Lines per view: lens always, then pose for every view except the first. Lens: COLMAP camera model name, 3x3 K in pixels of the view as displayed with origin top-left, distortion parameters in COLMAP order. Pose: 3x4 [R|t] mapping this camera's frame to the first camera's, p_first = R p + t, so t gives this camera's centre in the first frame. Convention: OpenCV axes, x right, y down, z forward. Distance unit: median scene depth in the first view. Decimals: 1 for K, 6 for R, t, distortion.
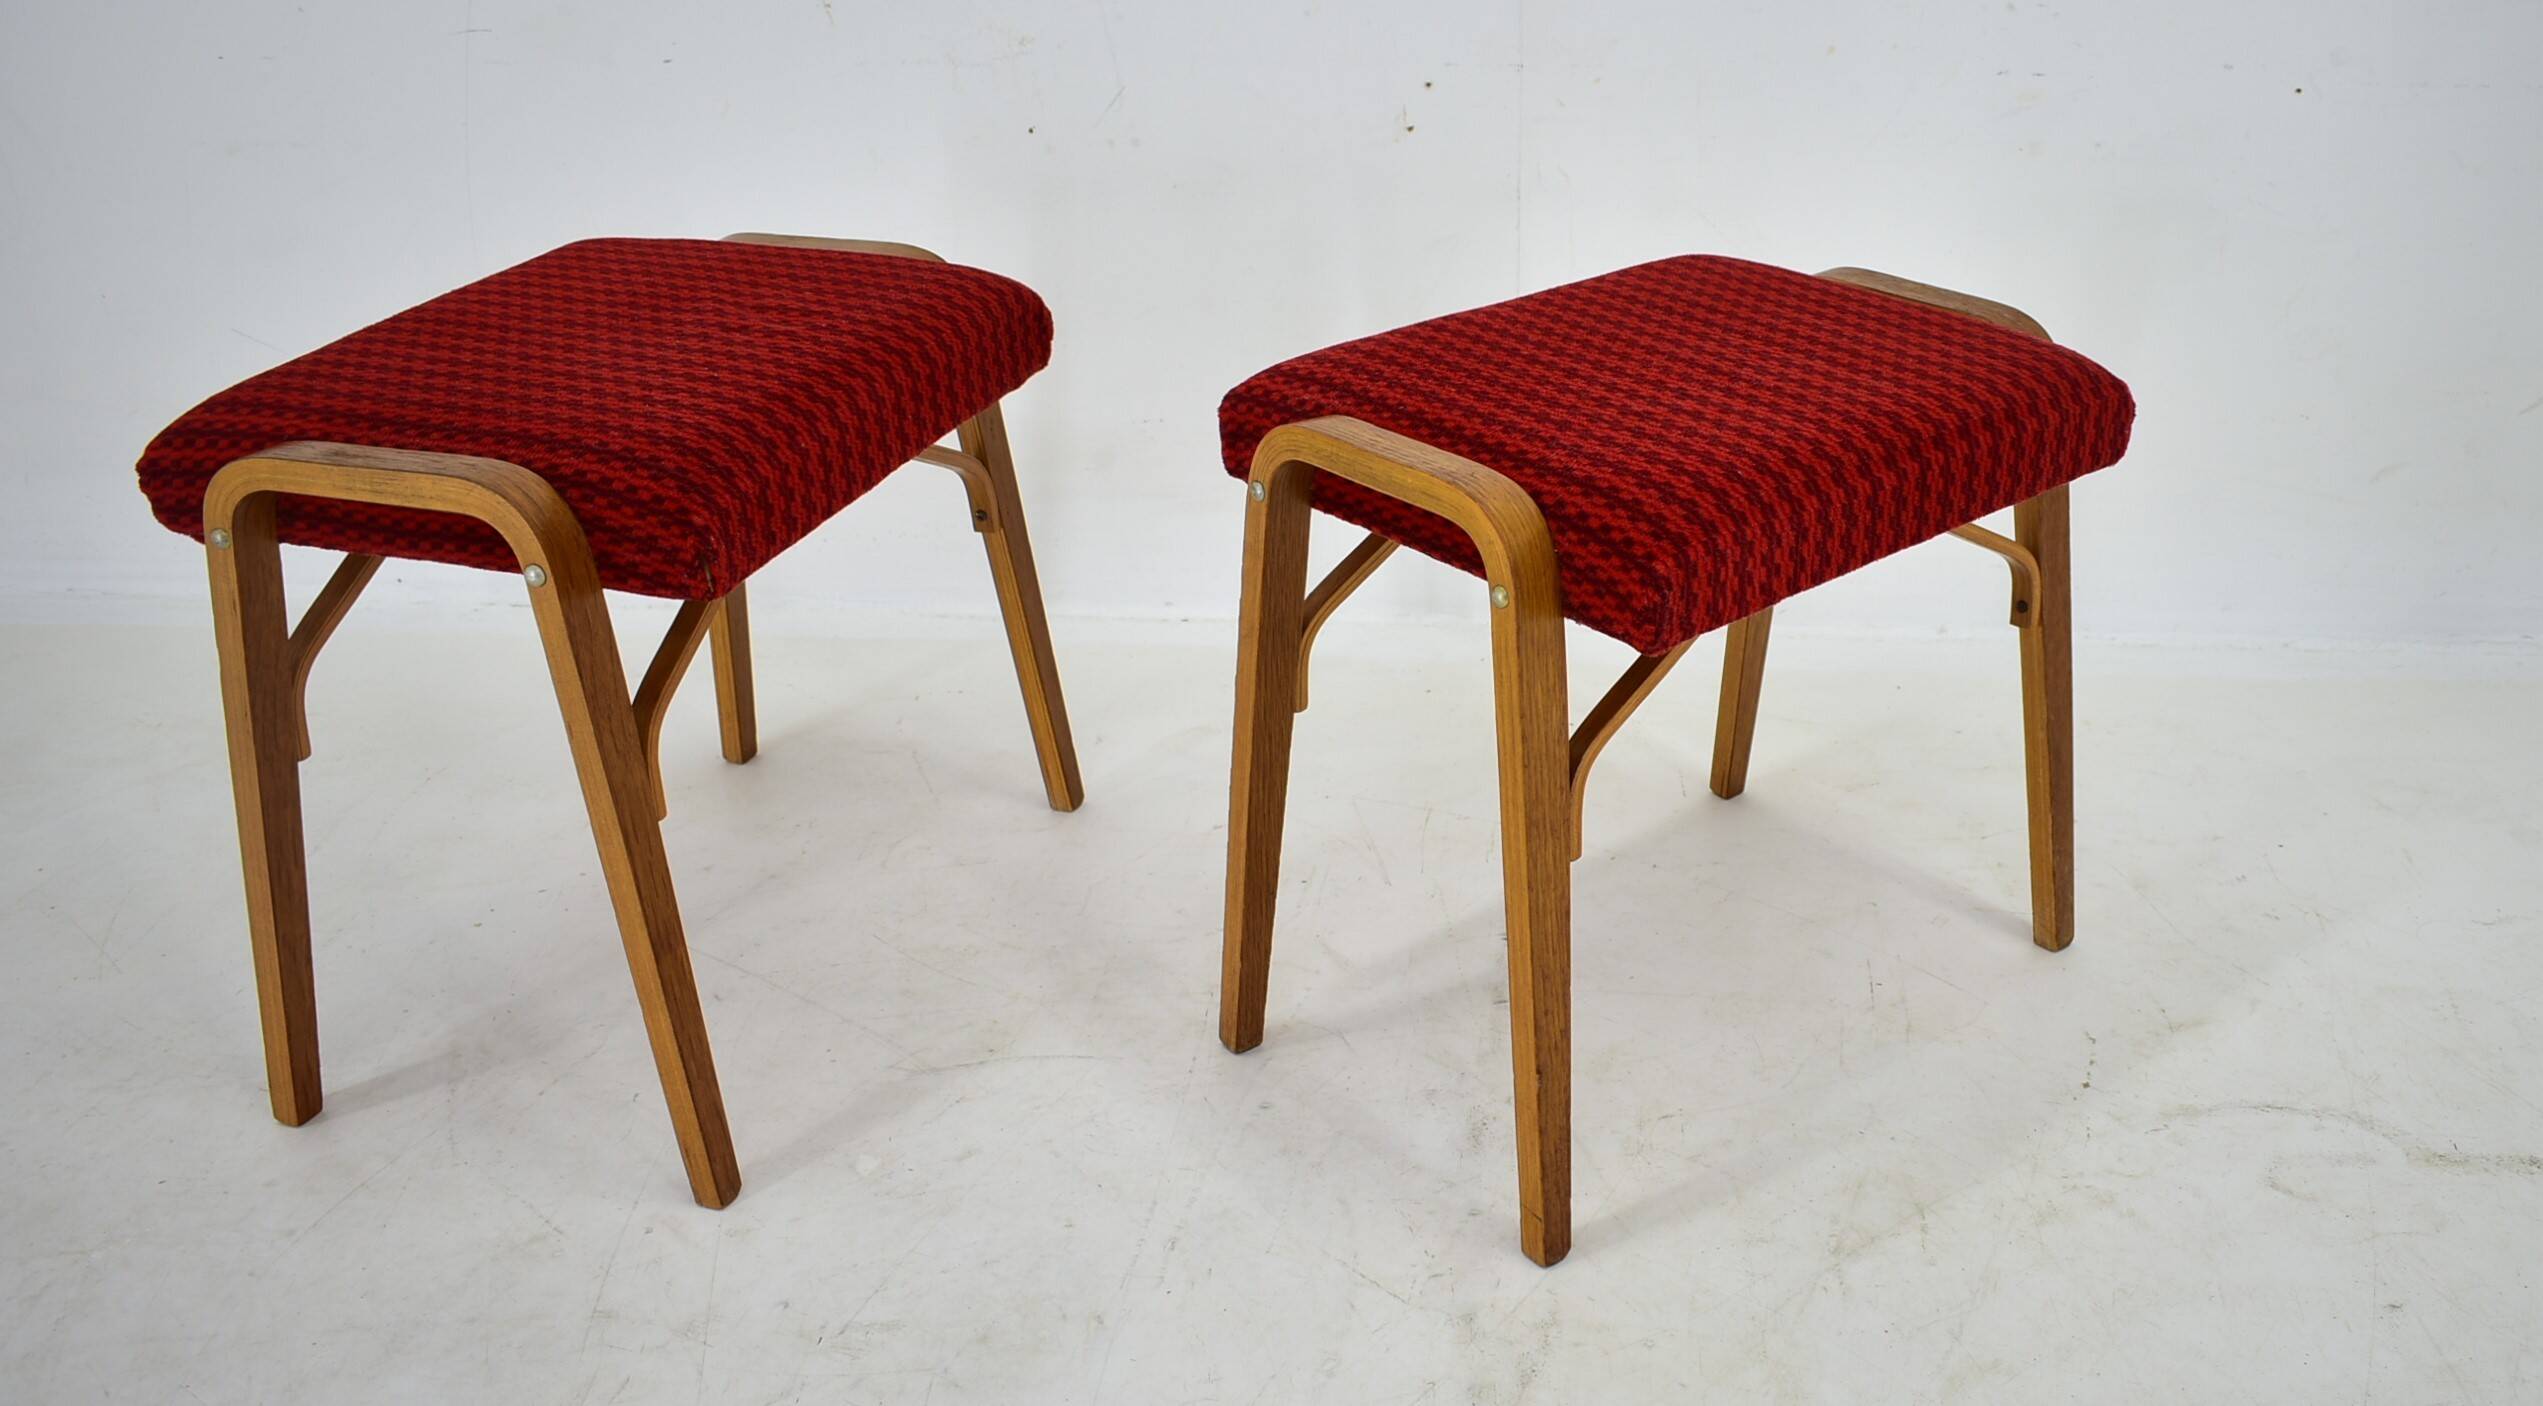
lens RADIAL K [[2250.6, 0, 1493.1], [0, 2250.6, 704.6], [0, 0, 1]] dist [-0.016540, -0.000874]
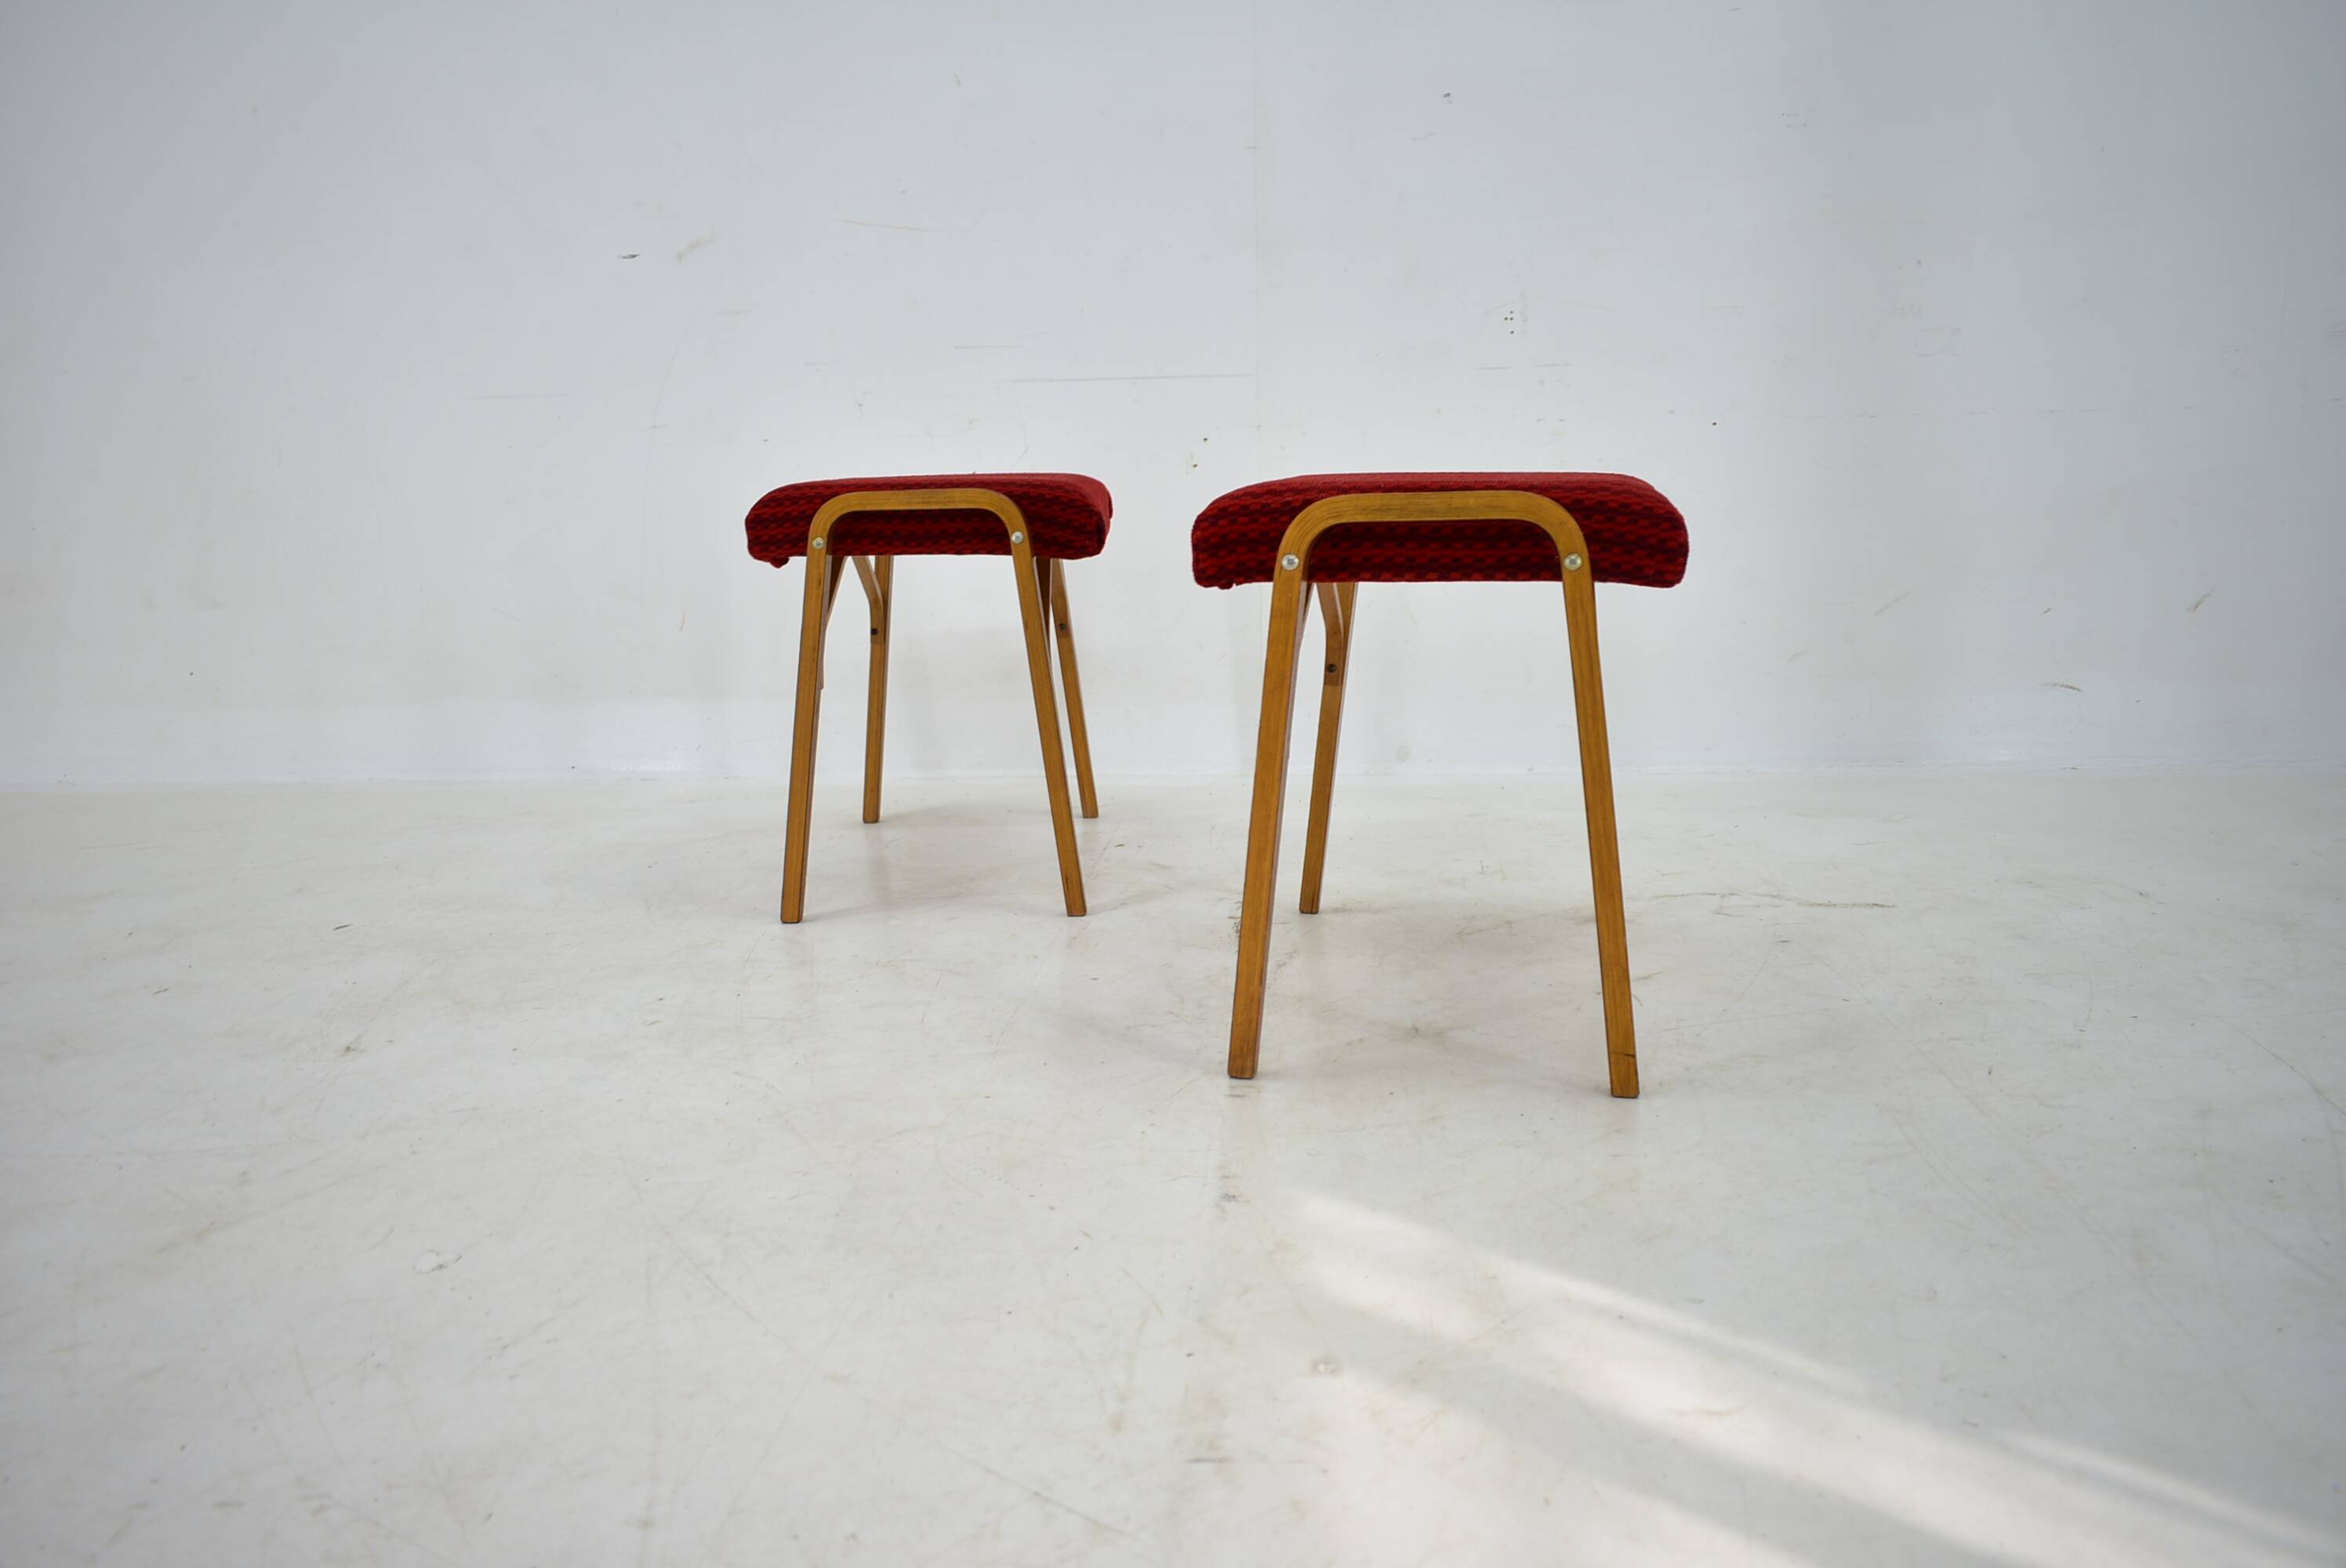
lens RADIAL K [[1764.8, 0, 1172.6], [0, 1764.8, 802.6], [0, 0, 1]] dist [-0.018309, -0.000621]
pose [[0.819243, -0.134060, 0.557556, -0.780961], [0.274255, 0.945481, -0.175643, 0.204326], [-0.503612, 0.296807, 0.811345, 0.268492]]
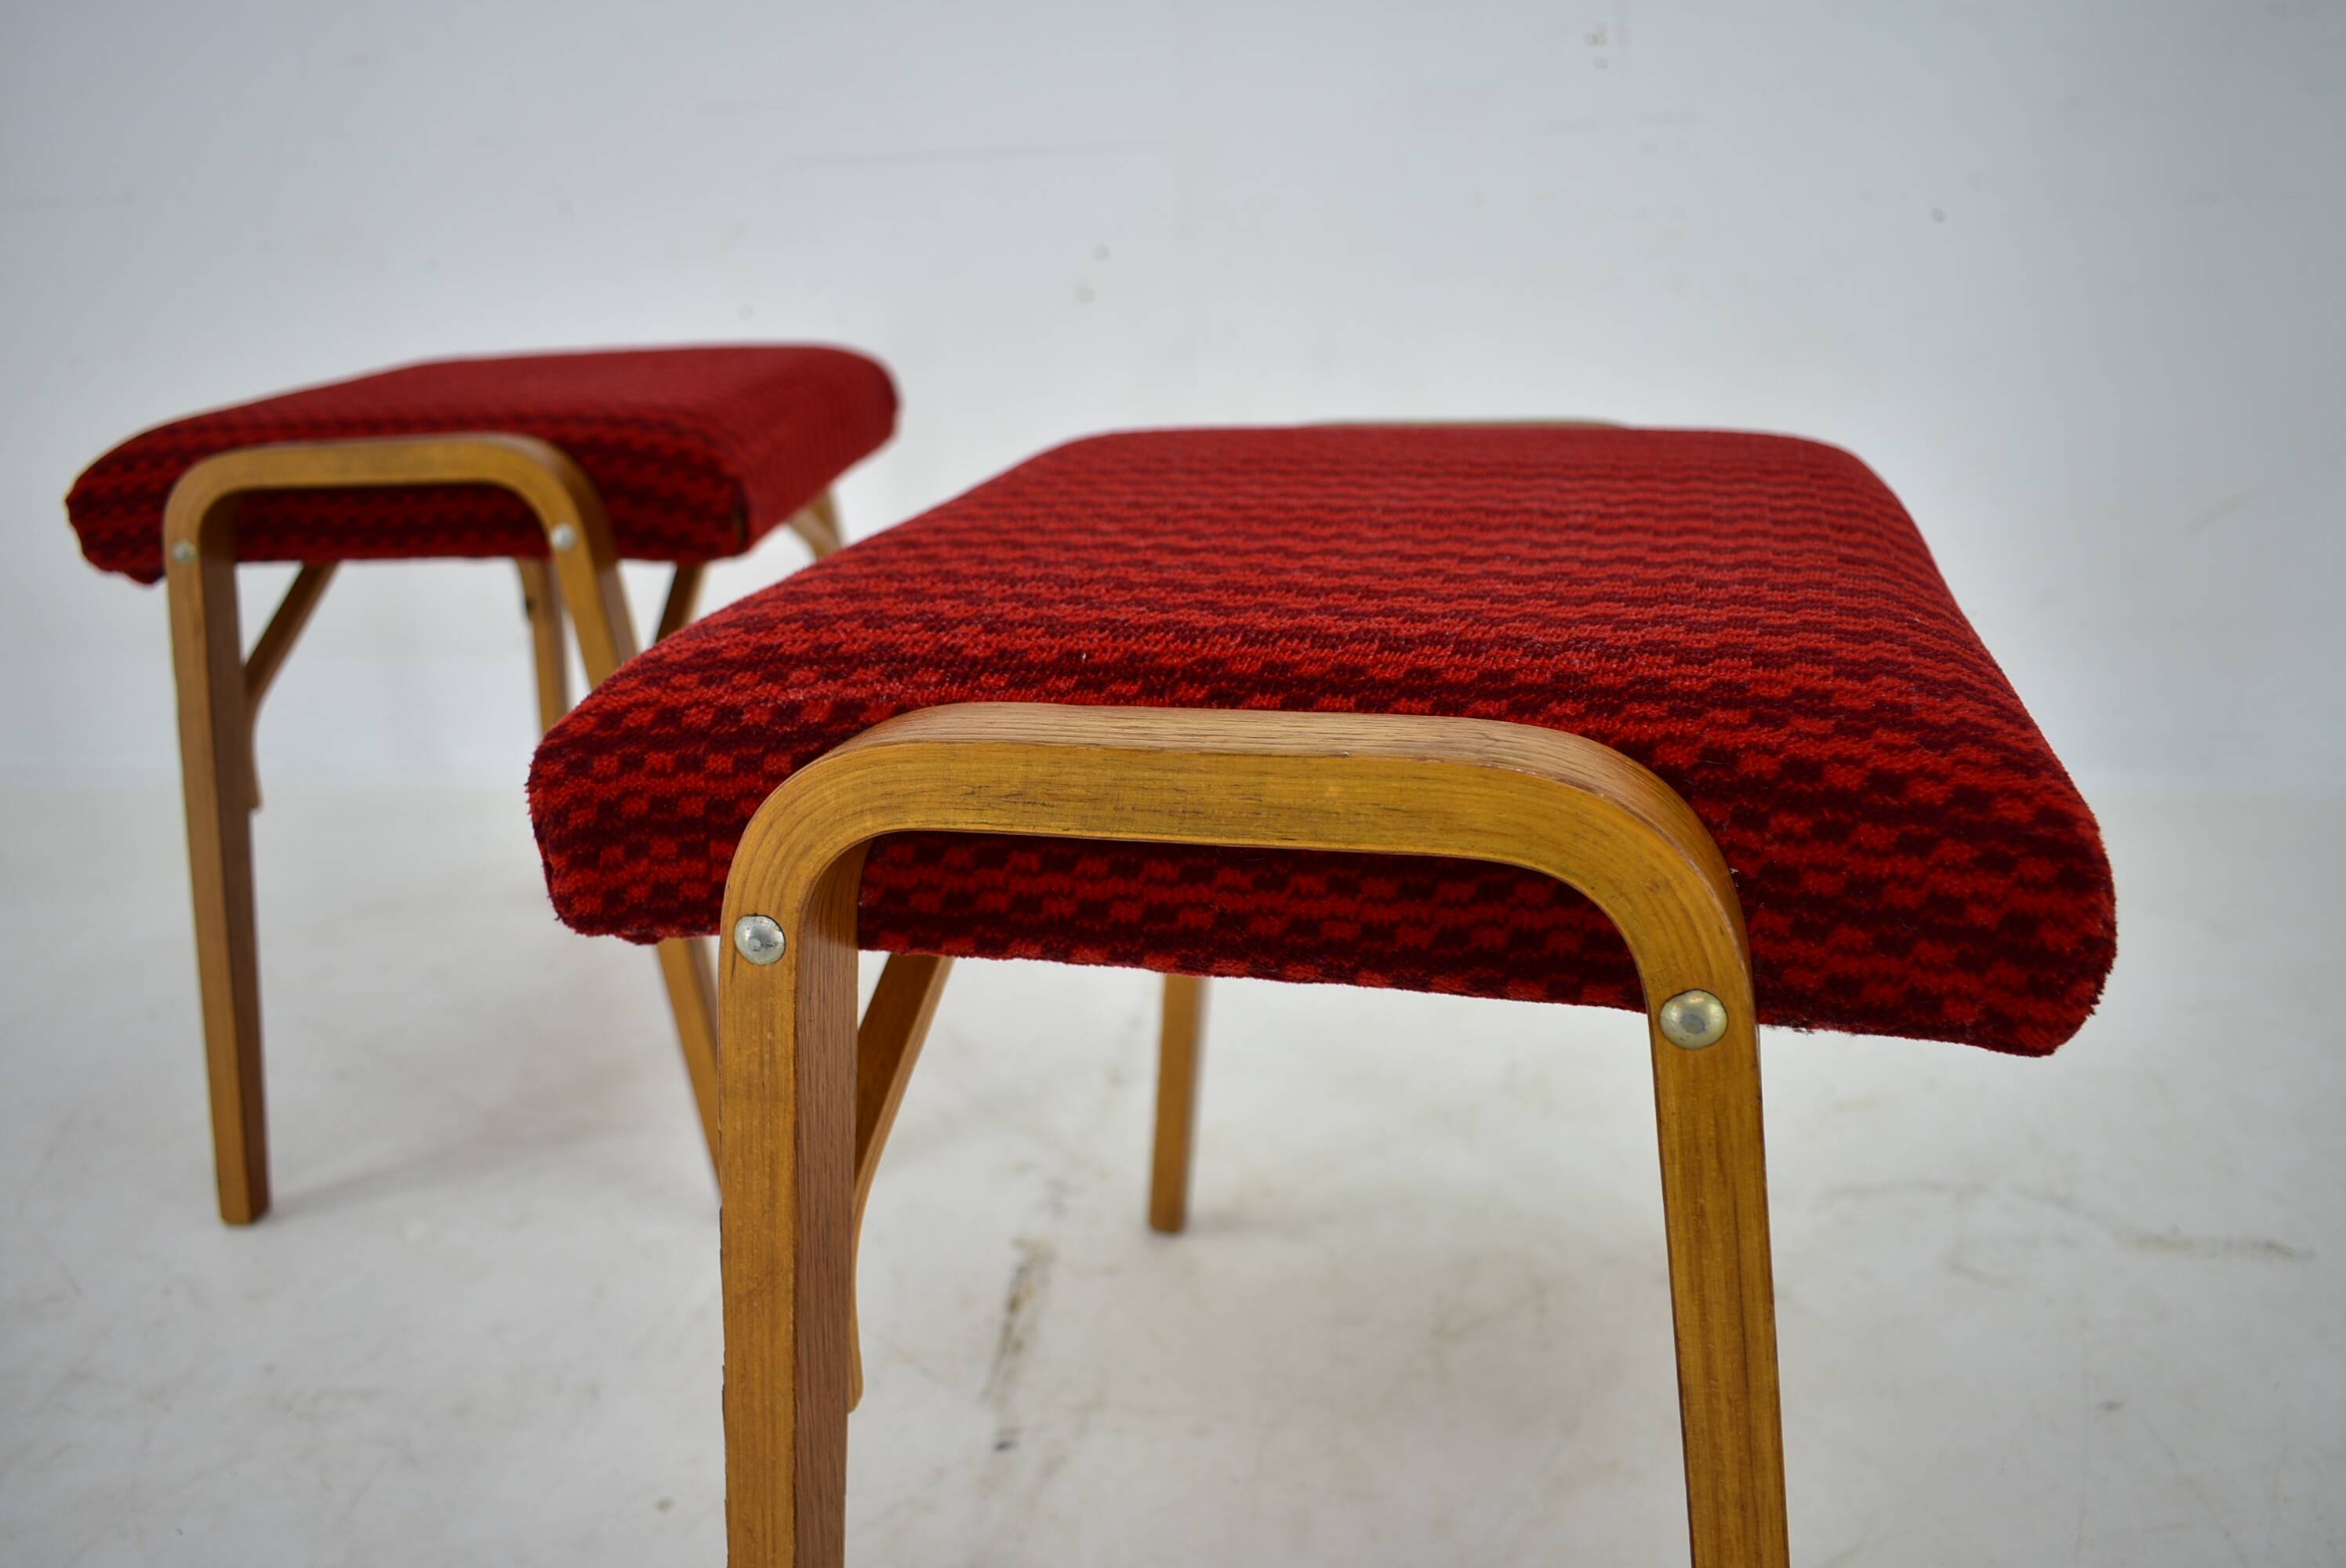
lens RADIAL K [[1764.8, 0, 1172.6], [0, 1764.8, 802.6], [0, 0, 1]] dist [-0.018309, -0.000621]
pose [[0.847826, -0.213518, 0.485388, -0.198589], [0.271965, 0.960882, -0.052357, -0.086612], [-0.455221, 0.176398, 0.872730, 0.728188]]
